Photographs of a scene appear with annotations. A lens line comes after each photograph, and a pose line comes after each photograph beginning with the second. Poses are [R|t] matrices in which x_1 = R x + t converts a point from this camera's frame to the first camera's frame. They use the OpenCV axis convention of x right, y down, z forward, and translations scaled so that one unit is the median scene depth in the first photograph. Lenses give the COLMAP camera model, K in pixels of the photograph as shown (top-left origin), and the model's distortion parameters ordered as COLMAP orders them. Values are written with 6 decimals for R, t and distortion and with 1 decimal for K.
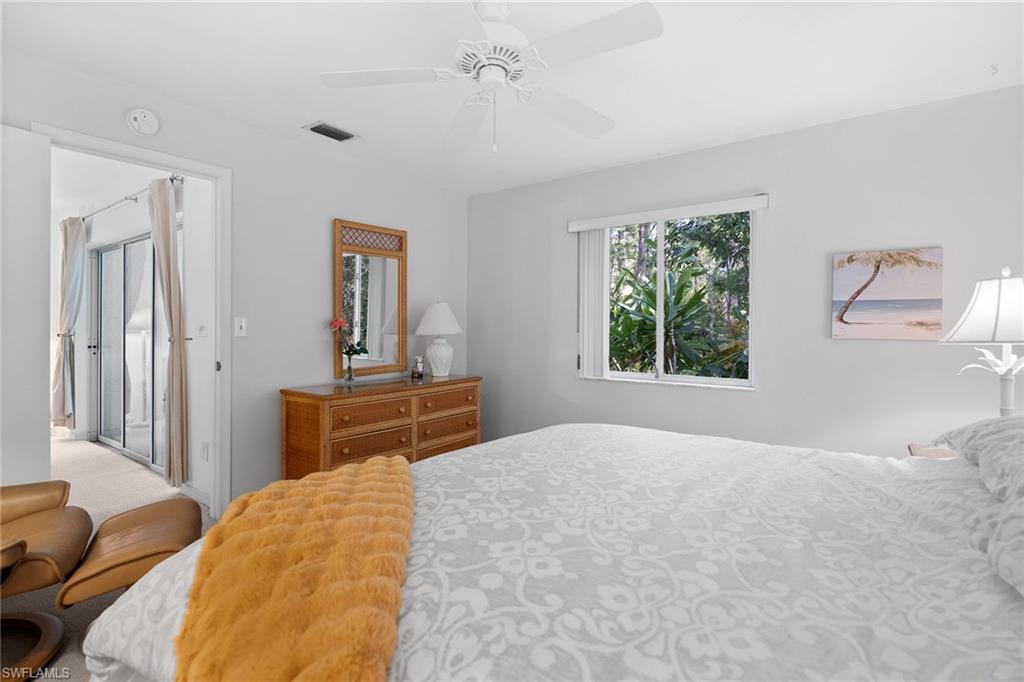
lens RADIAL K [[478.6, 0, 513.6], [0, 478.6, 334.4], [0, 0, 1]] dist [-0.000232, -0.000080]
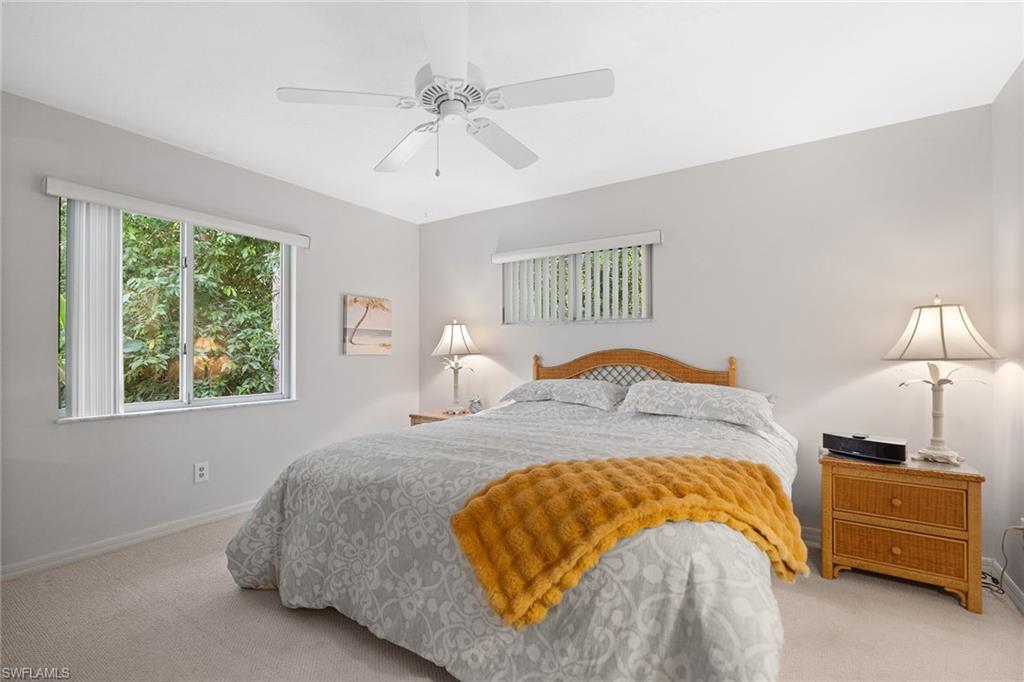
lens RADIAL K [[459.3, 0, 510.0], [0, 459.3, 343.8], [0, 0, 1]] dist [0.003121, -0.000634]
pose [[-0.038507, 0.010394, 0.999204, -0.711457], [0.005248, 0.999934, -0.010200, -0.006997], [-0.999245, 0.004851, -0.038559, 0.582106]]
